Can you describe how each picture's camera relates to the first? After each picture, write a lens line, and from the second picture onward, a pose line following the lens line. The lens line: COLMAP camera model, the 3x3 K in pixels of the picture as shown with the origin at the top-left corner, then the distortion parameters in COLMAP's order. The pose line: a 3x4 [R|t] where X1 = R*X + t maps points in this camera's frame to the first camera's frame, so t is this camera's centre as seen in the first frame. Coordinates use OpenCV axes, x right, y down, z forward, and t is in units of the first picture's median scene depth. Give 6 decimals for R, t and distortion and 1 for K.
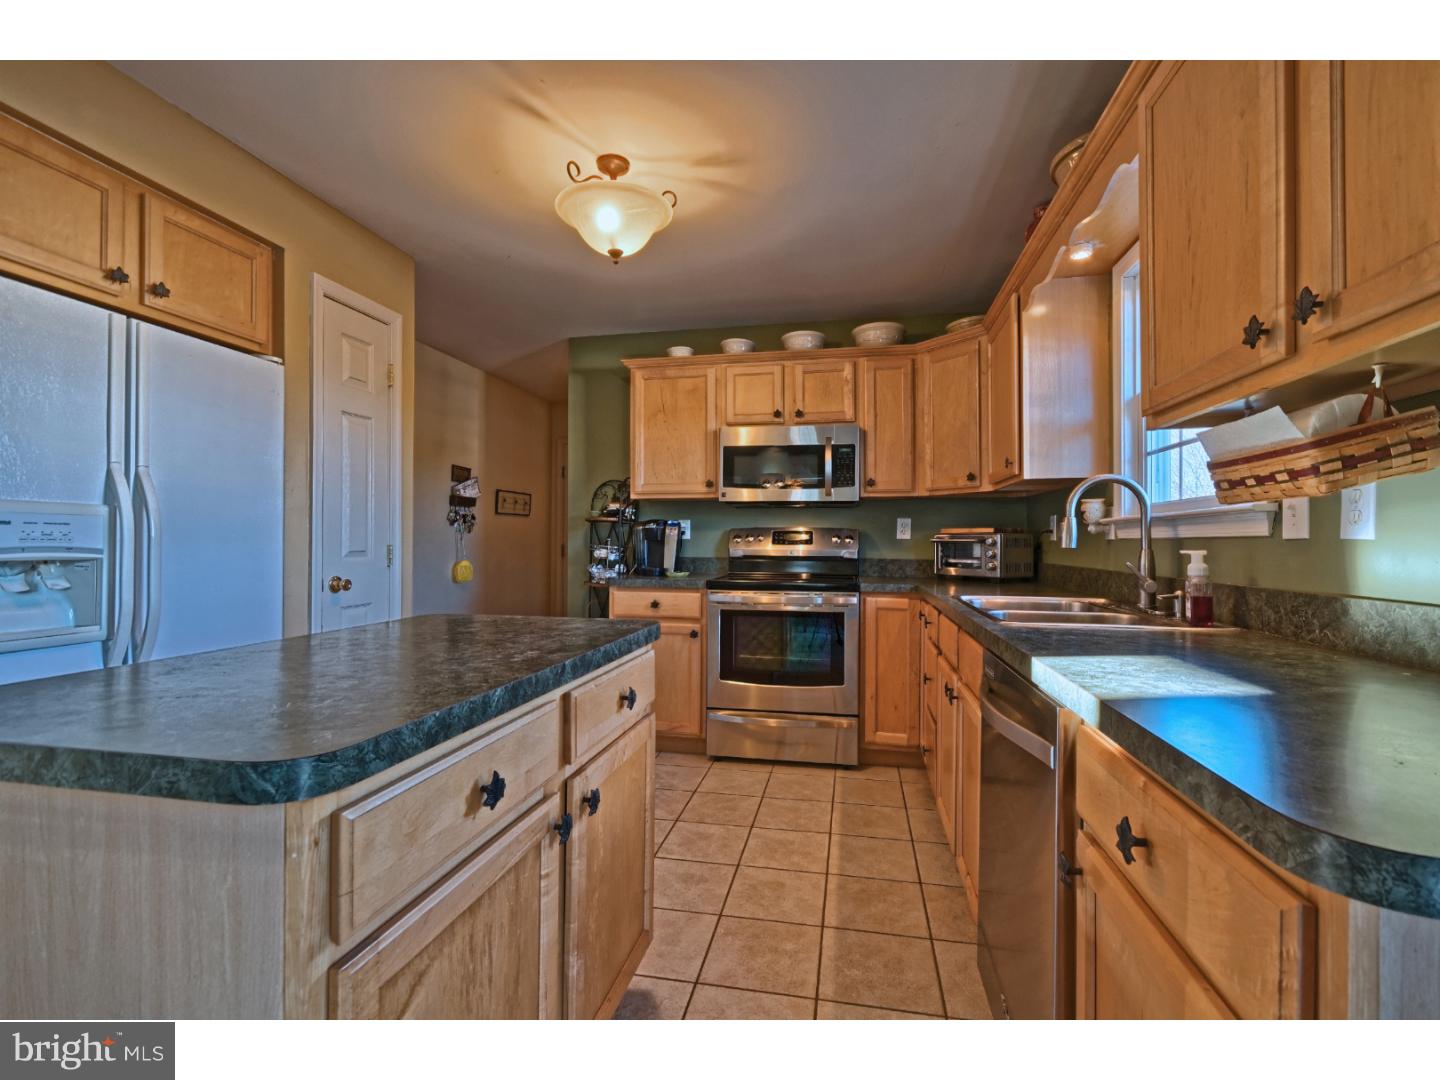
lens RADIAL K [[640.3, 0, 749.4], [0, 640.3, 538.3], [0, 0, 1]] dist [0.000909, 0.000268]
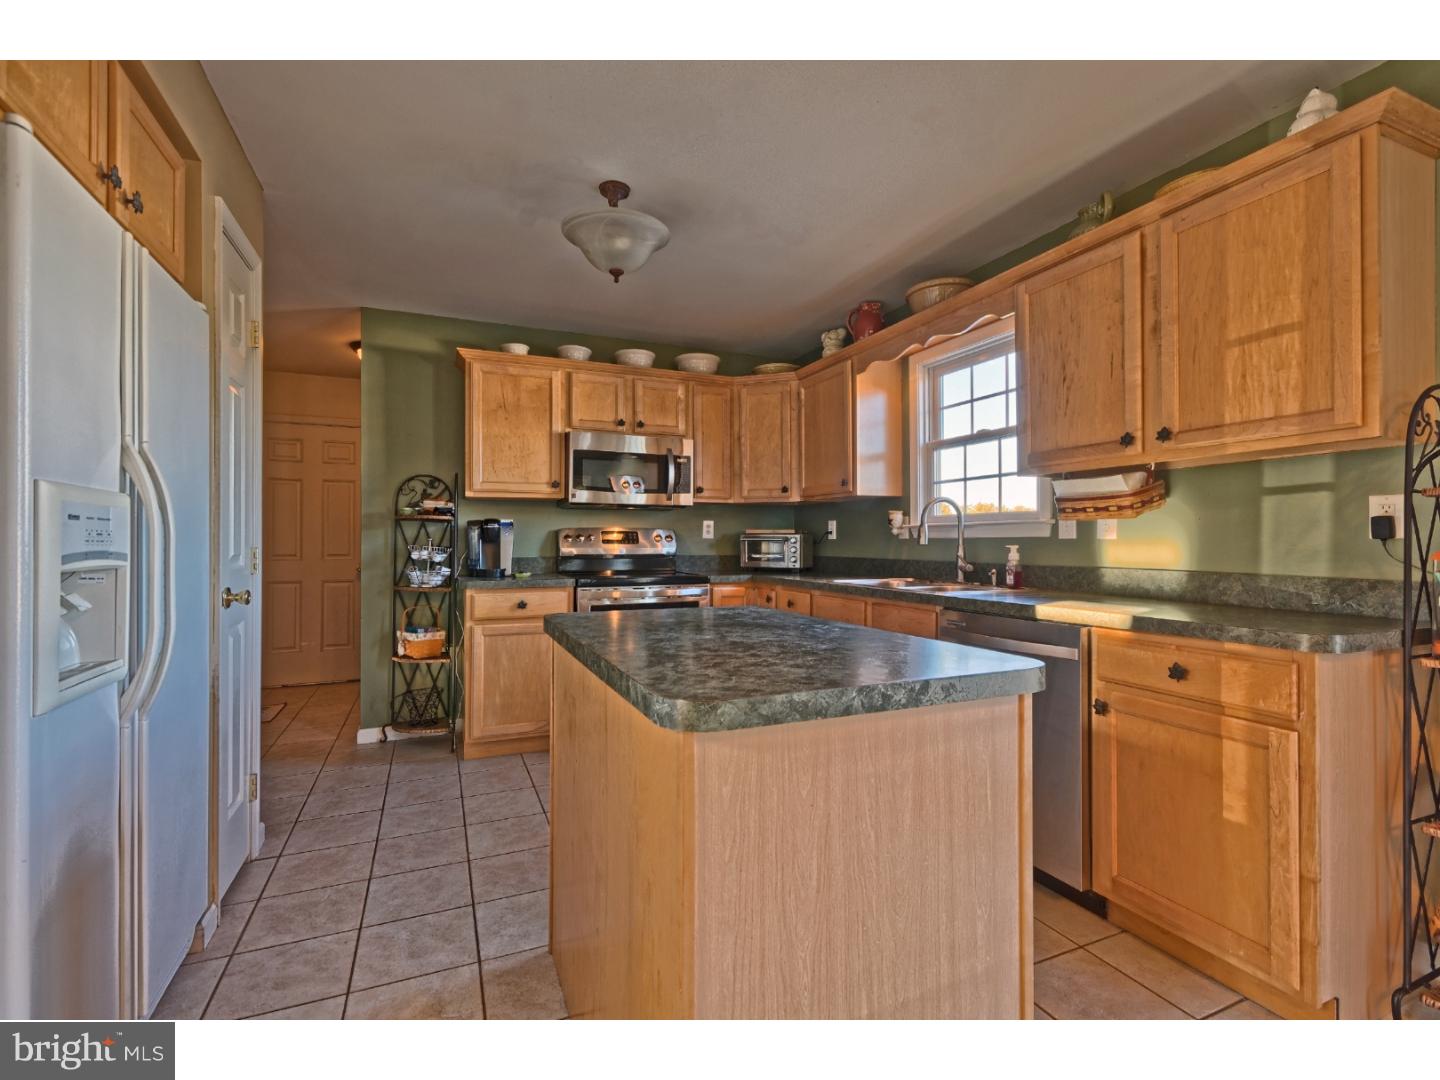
lens RADIAL K [[640.3, 0, 728.3], [0, 640.3, 535.2], [0, 0, 1]] dist [0.000909, 0.000268]
pose [[0.826422, 0.001352, 0.563049, -0.428856], [-0.000185, 0.999998, -0.002130, -0.002220], [-0.563051, 0.001656, 0.826420, 0.003212]]
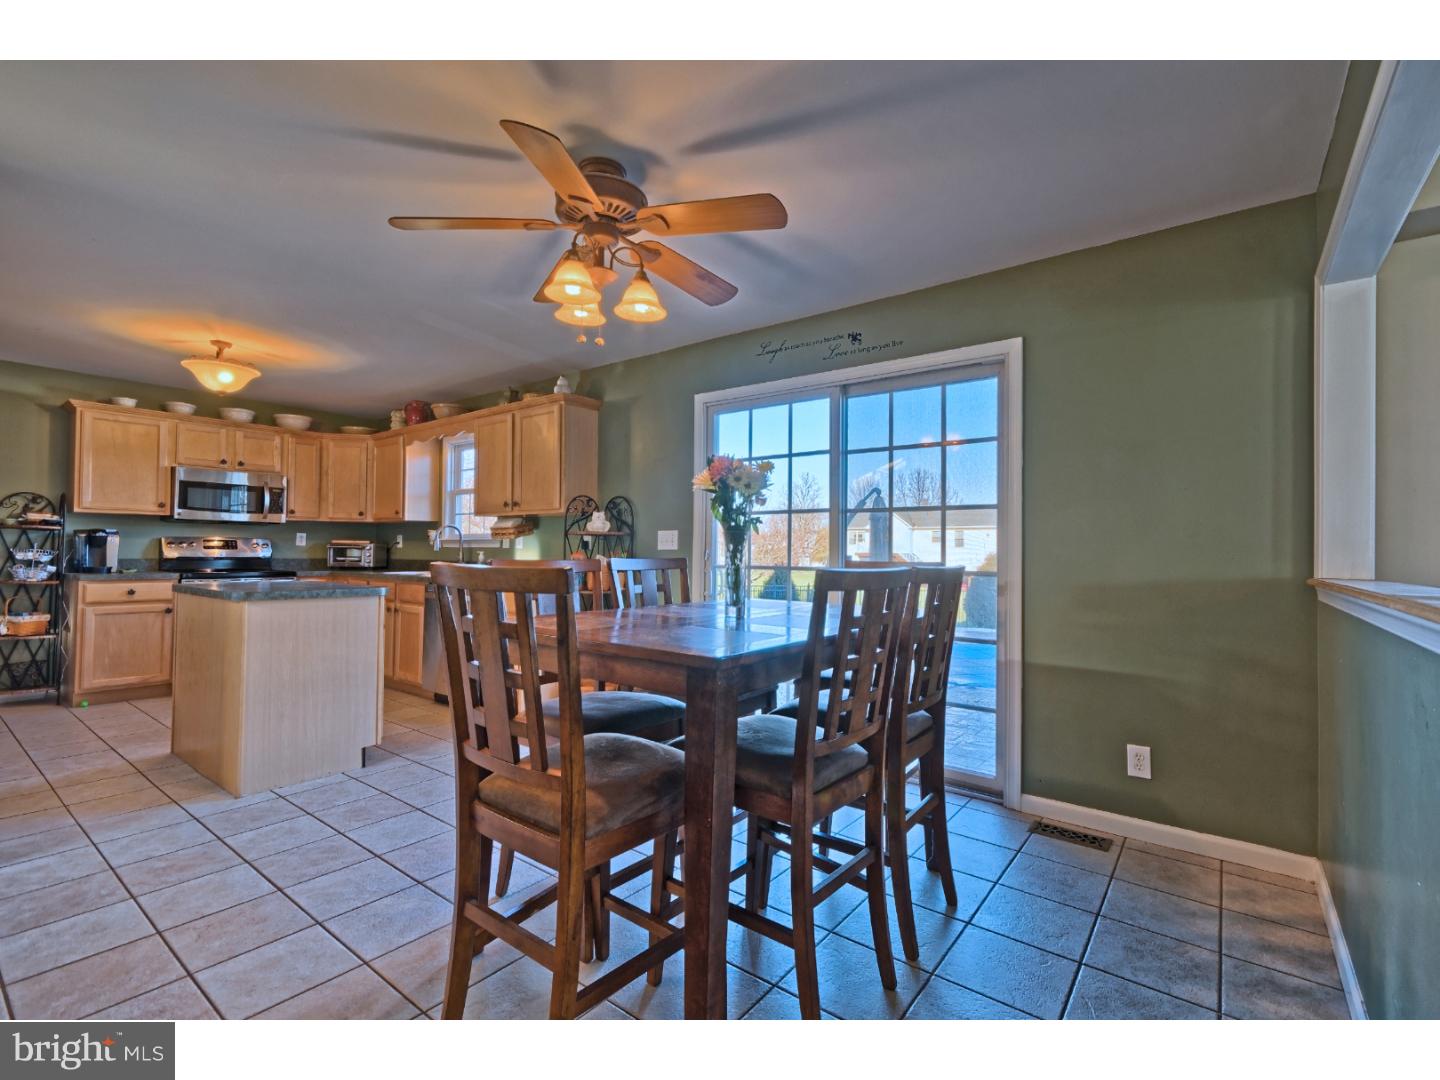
lens RADIAL K [[640.3, 0, 726.6], [0, 640.3, 541.0], [0, 0, 1]] dist [0.000909, 0.000268]
pose [[0.453641, 0.015372, 0.891052, -0.778465], [-0.014026, 0.999851, -0.010108, -0.010269], [-0.891074, -0.007913, 0.453789, -0.755164]]
